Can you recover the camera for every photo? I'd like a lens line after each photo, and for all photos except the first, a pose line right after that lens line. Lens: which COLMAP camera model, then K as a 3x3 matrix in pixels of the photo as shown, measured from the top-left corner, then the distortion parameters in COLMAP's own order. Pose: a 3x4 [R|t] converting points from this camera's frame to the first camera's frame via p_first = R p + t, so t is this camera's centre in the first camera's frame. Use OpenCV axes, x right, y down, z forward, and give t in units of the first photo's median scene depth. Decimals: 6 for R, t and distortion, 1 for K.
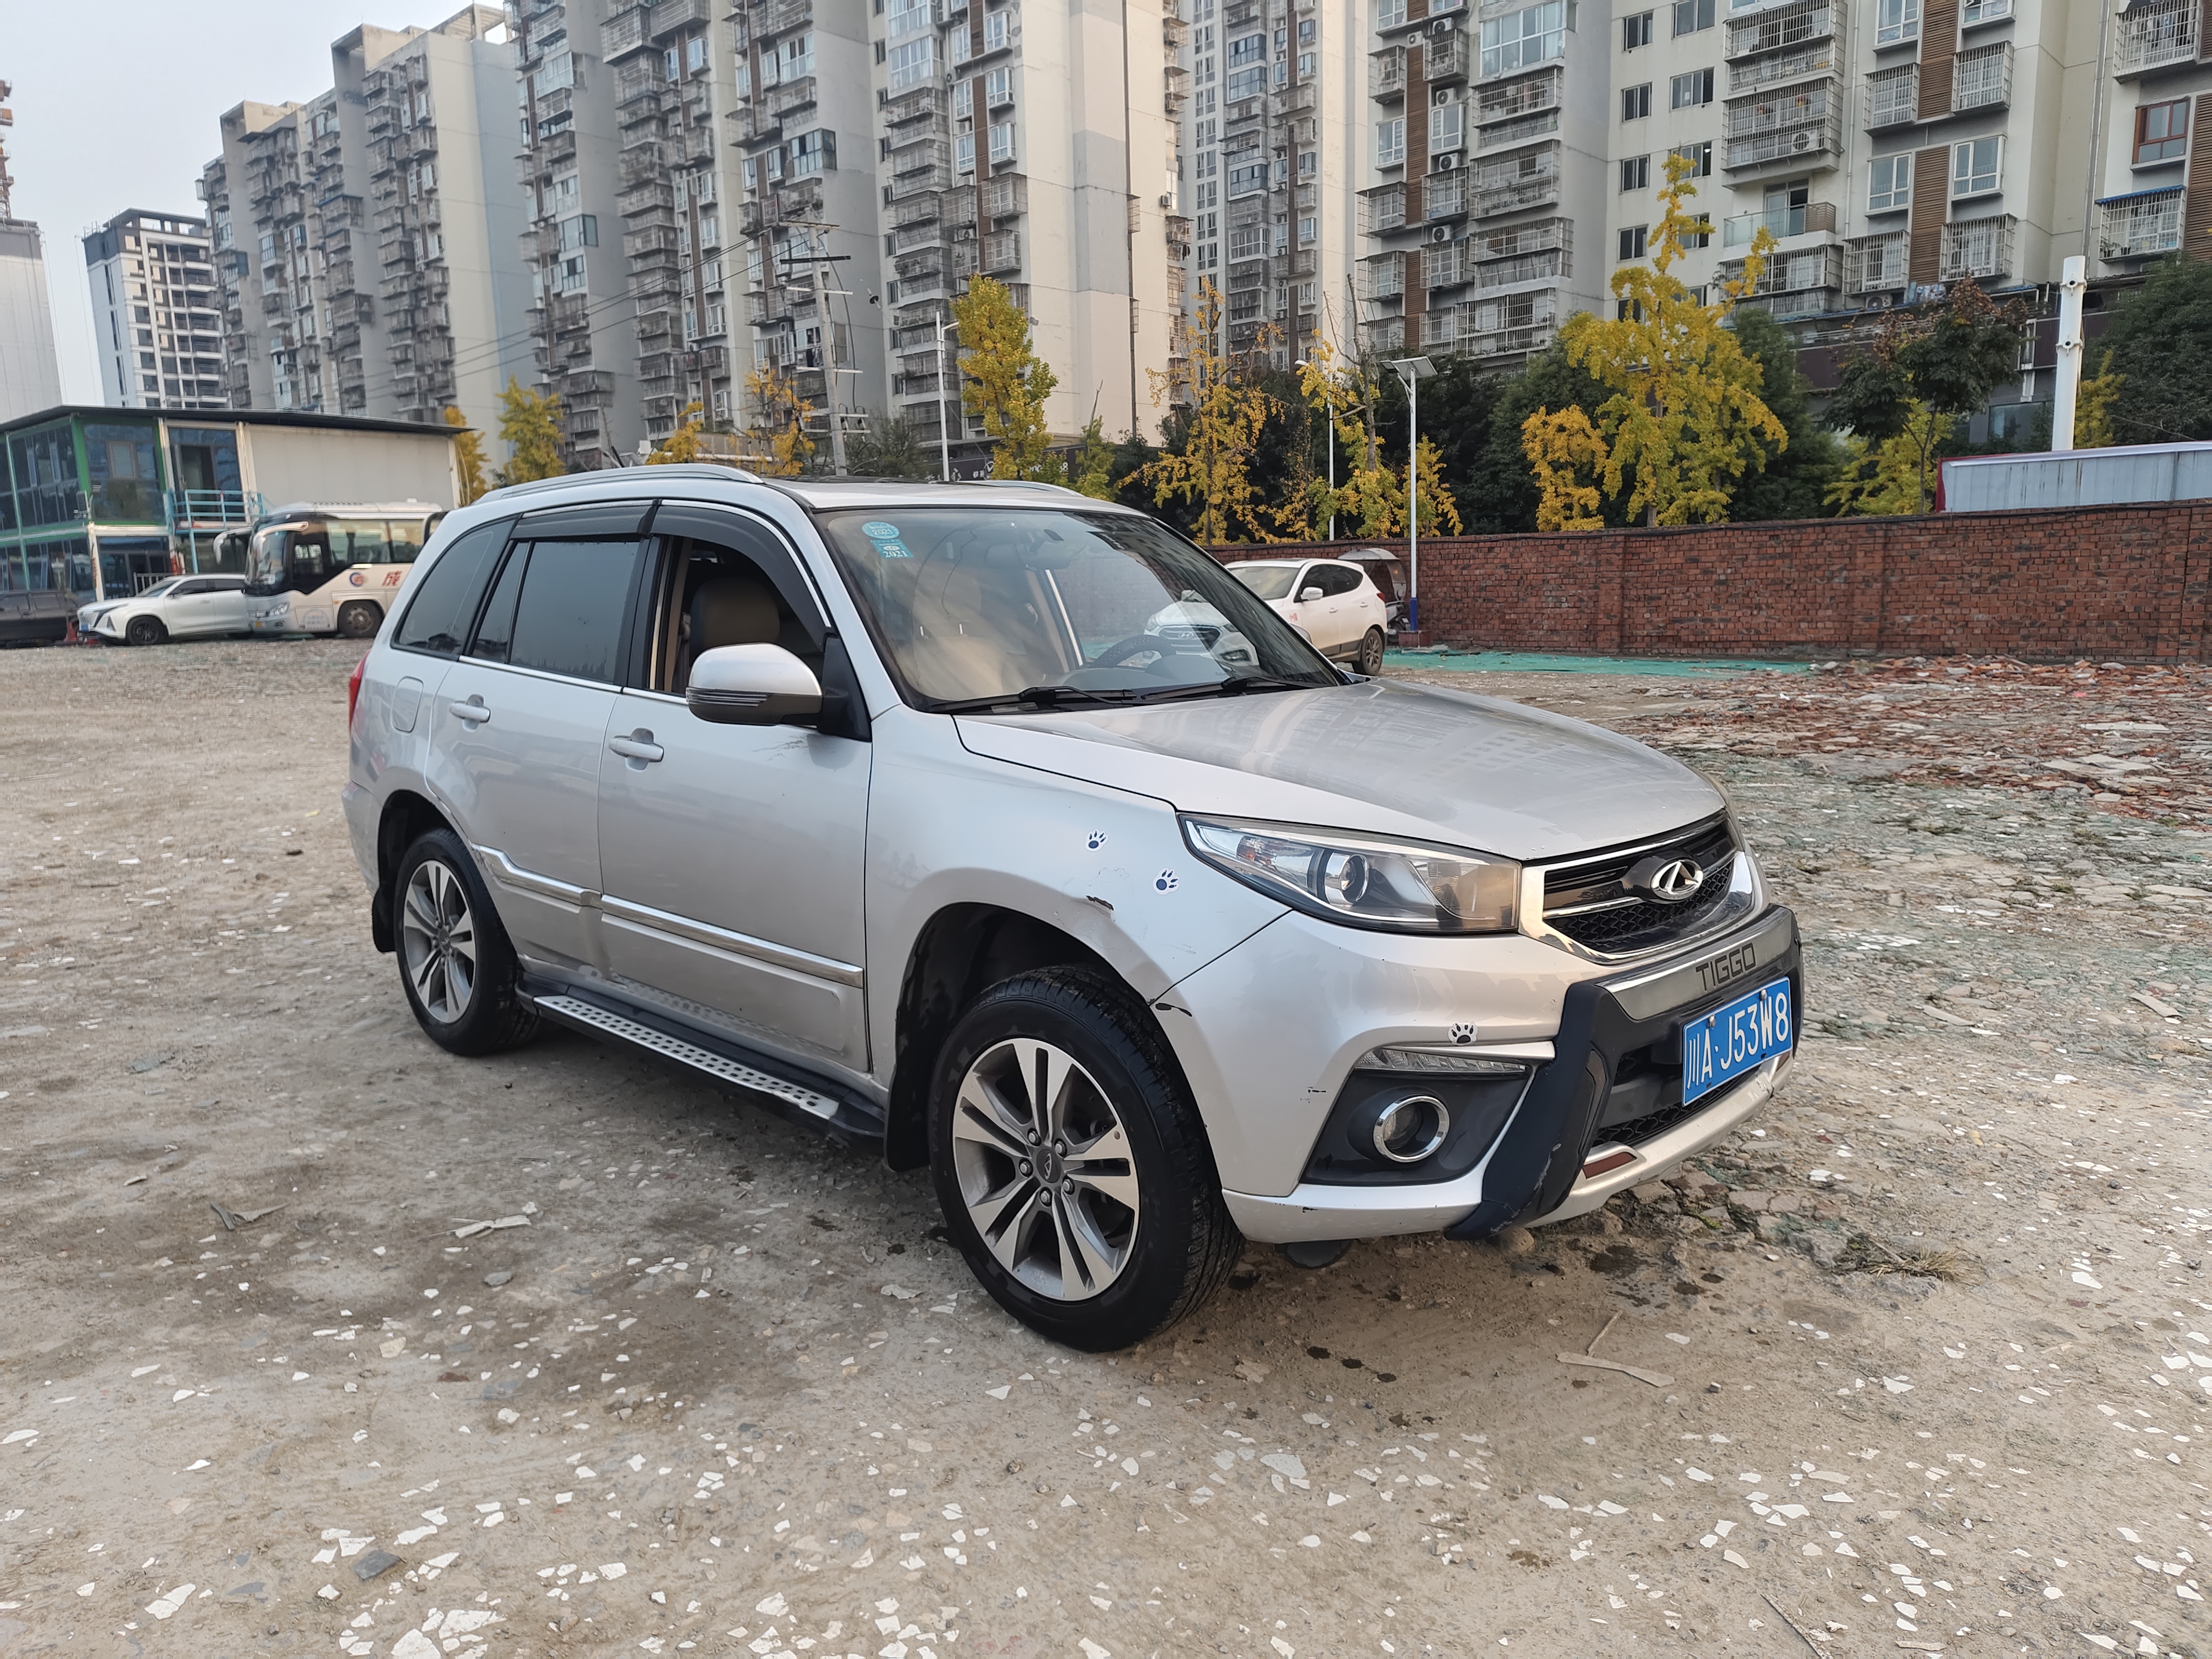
lens RADIAL K [[1514.1, 0, 1115.1], [0, 1514.1, 818.0], [0, 0, 1]] dist [0.035791, -0.030403]
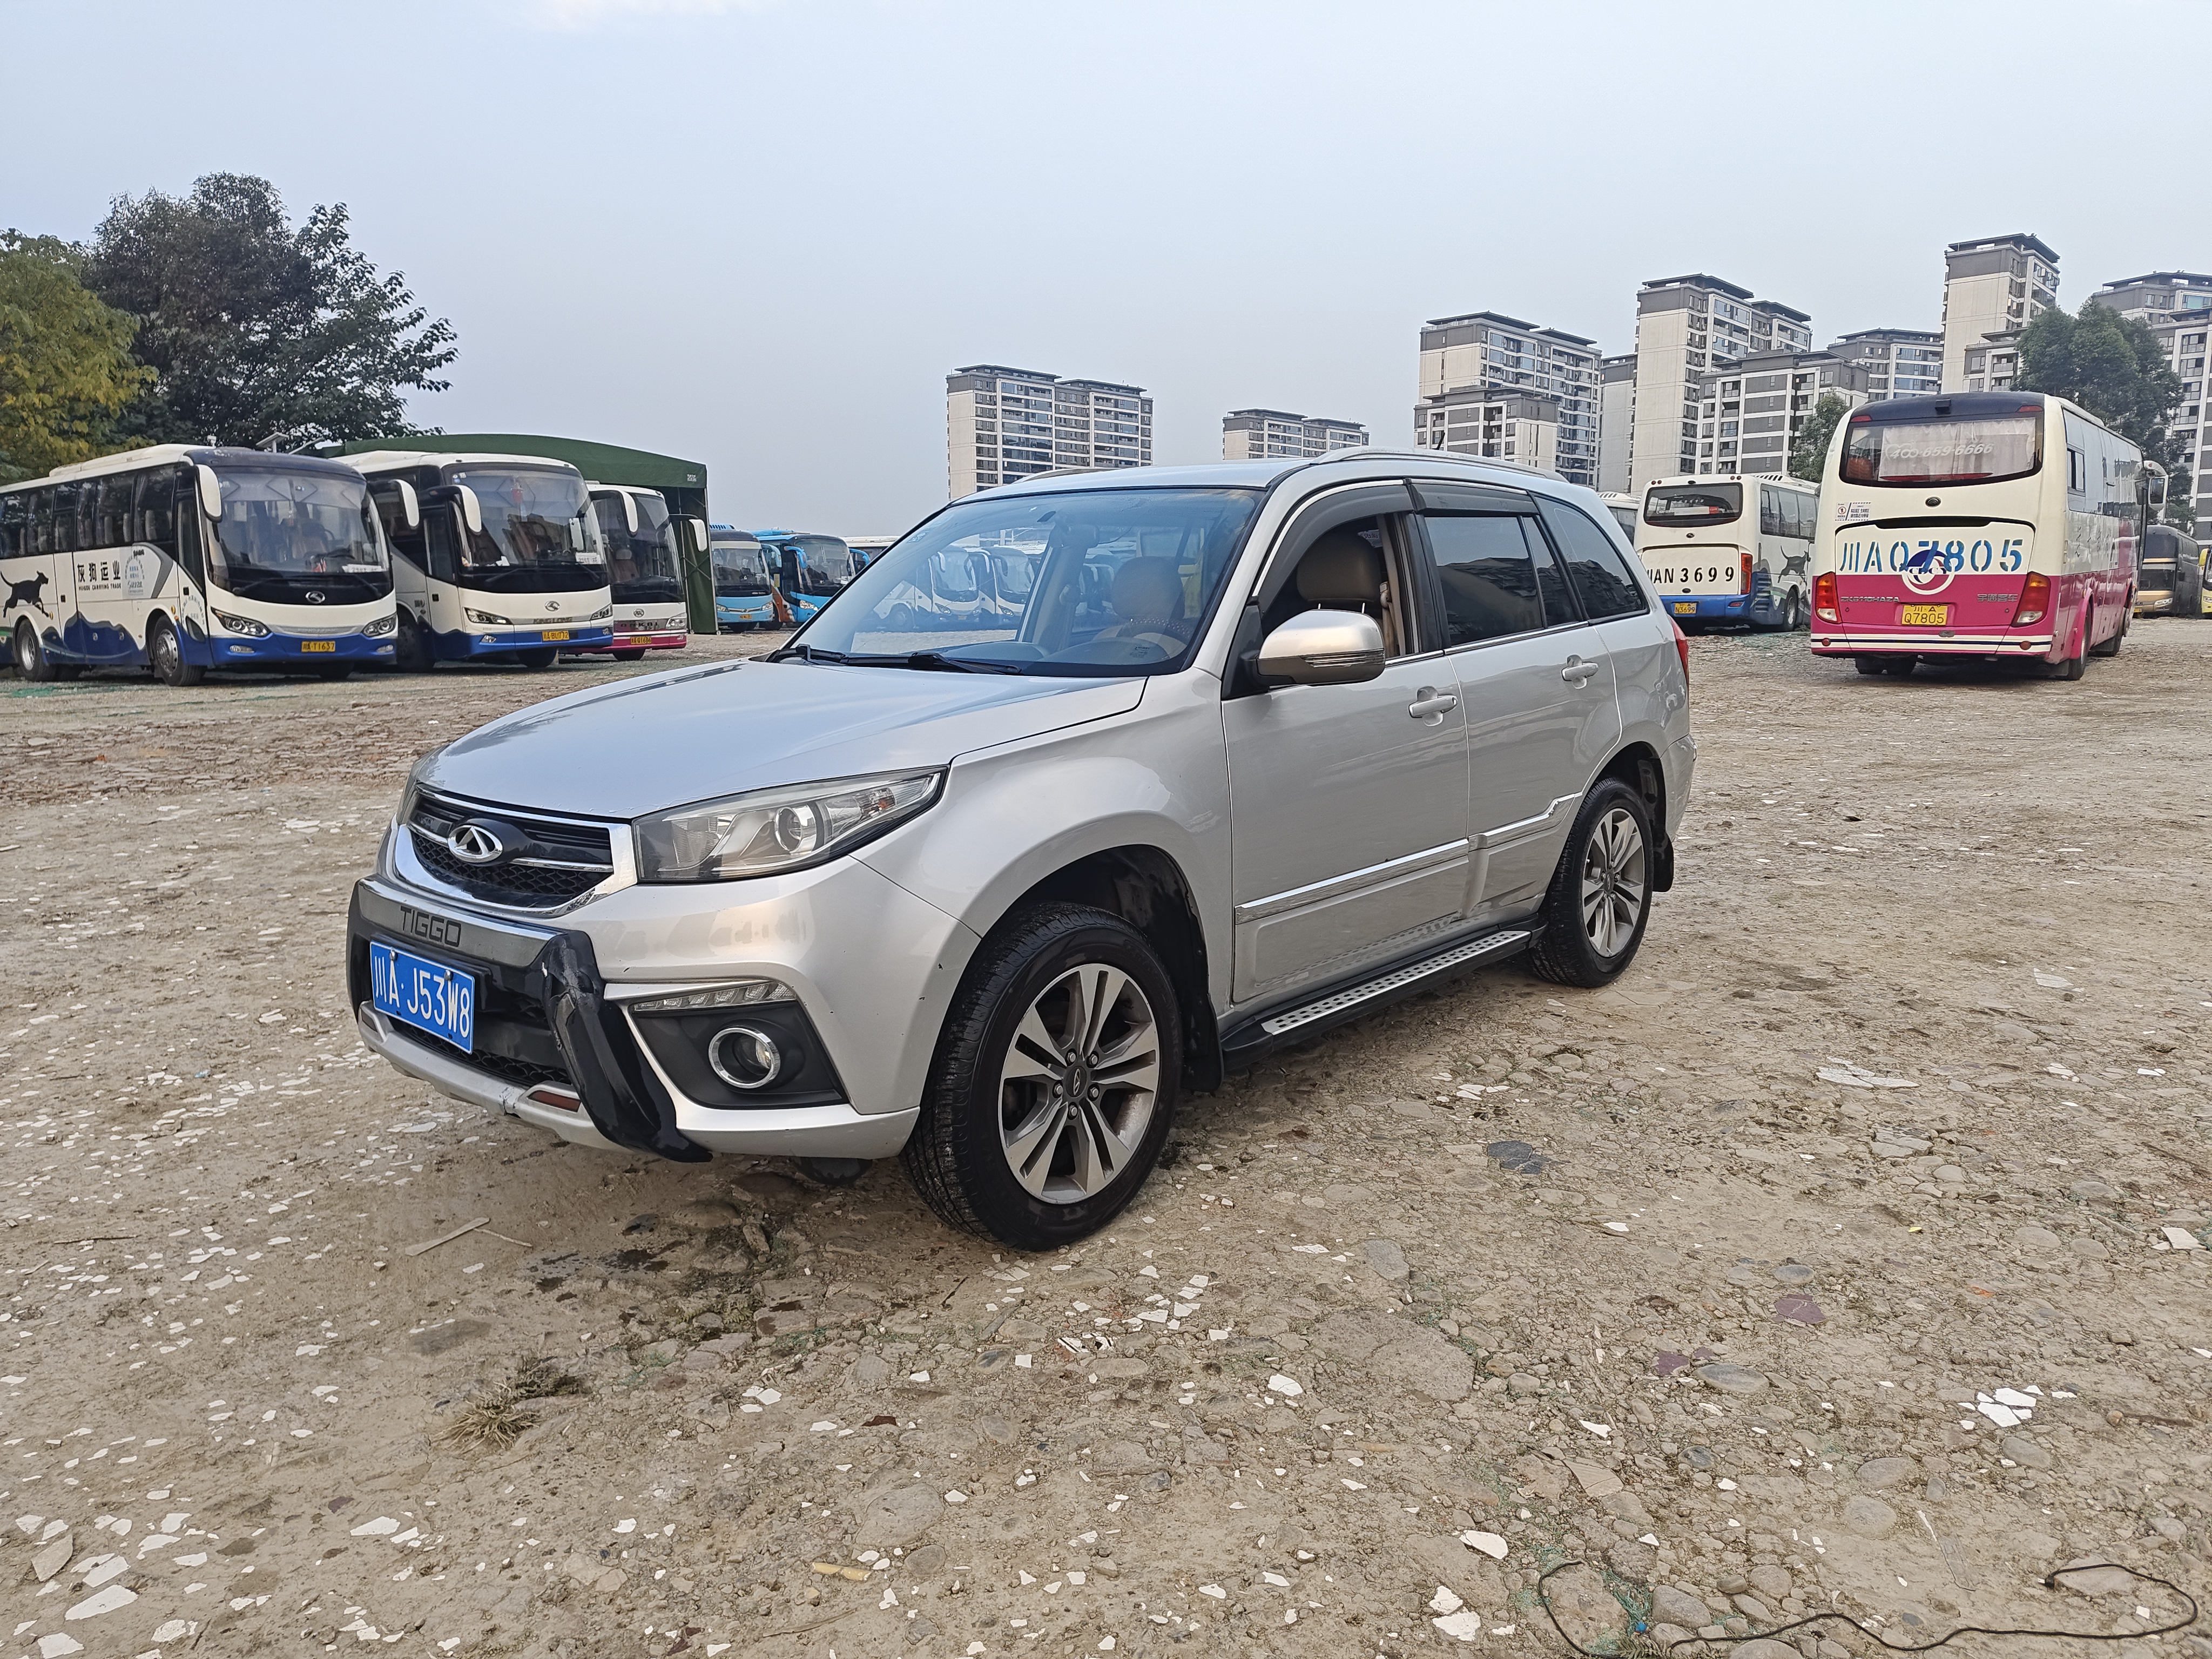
lens RADIAL K [[1514.1, 0, 1091.8], [0, 1514.1, 817.0], [0, 0, 1]] dist [0.035791, -0.030403]
pose [[0.022686, 0.165348, -0.985974, 1.099104], [-0.145078, 0.976333, 0.160393, -0.163239], [0.989160, 0.139405, 0.046138, 1.058969]]
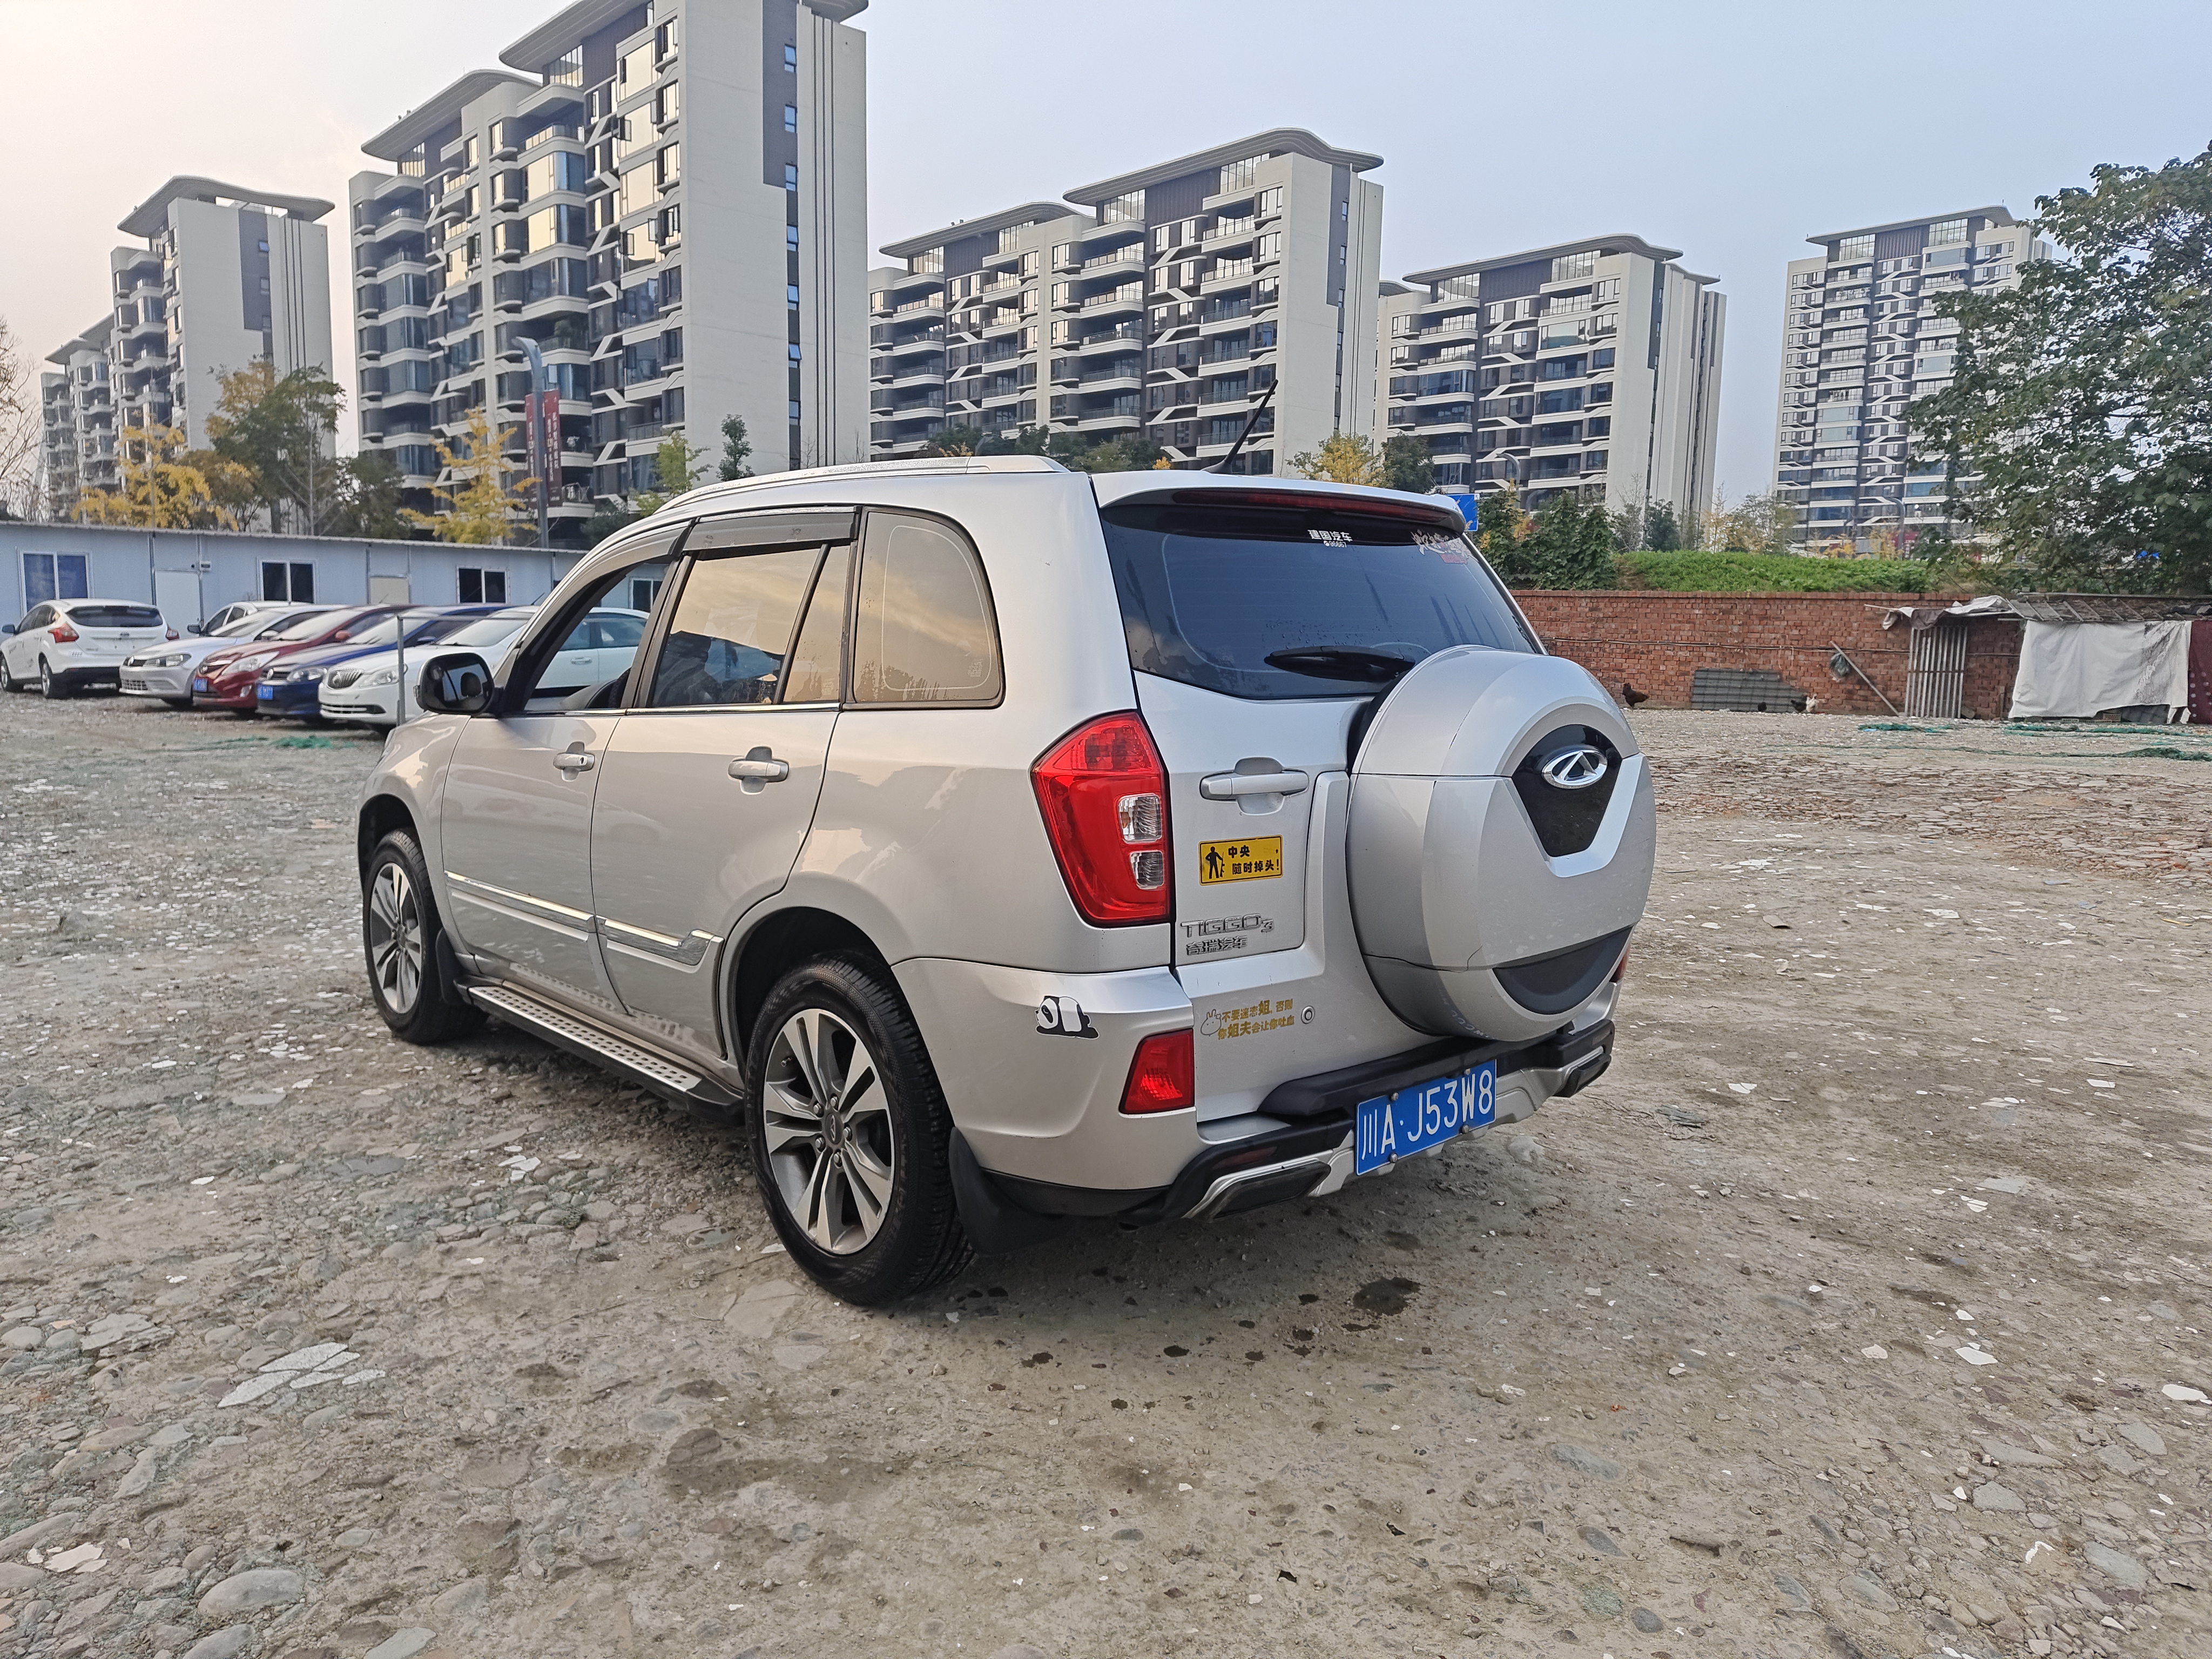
lens RADIAL K [[1514.1, 0, 1101.3], [0, 1514.1, 818.2], [0, 0, 1]] dist [0.035791, -0.030403]
pose [[-0.996439, -0.001023, 0.084306, -0.446000], [0.022288, 0.961159, 0.275092, -0.345031], [-0.081313, 0.275992, -0.957714, 2.330315]]
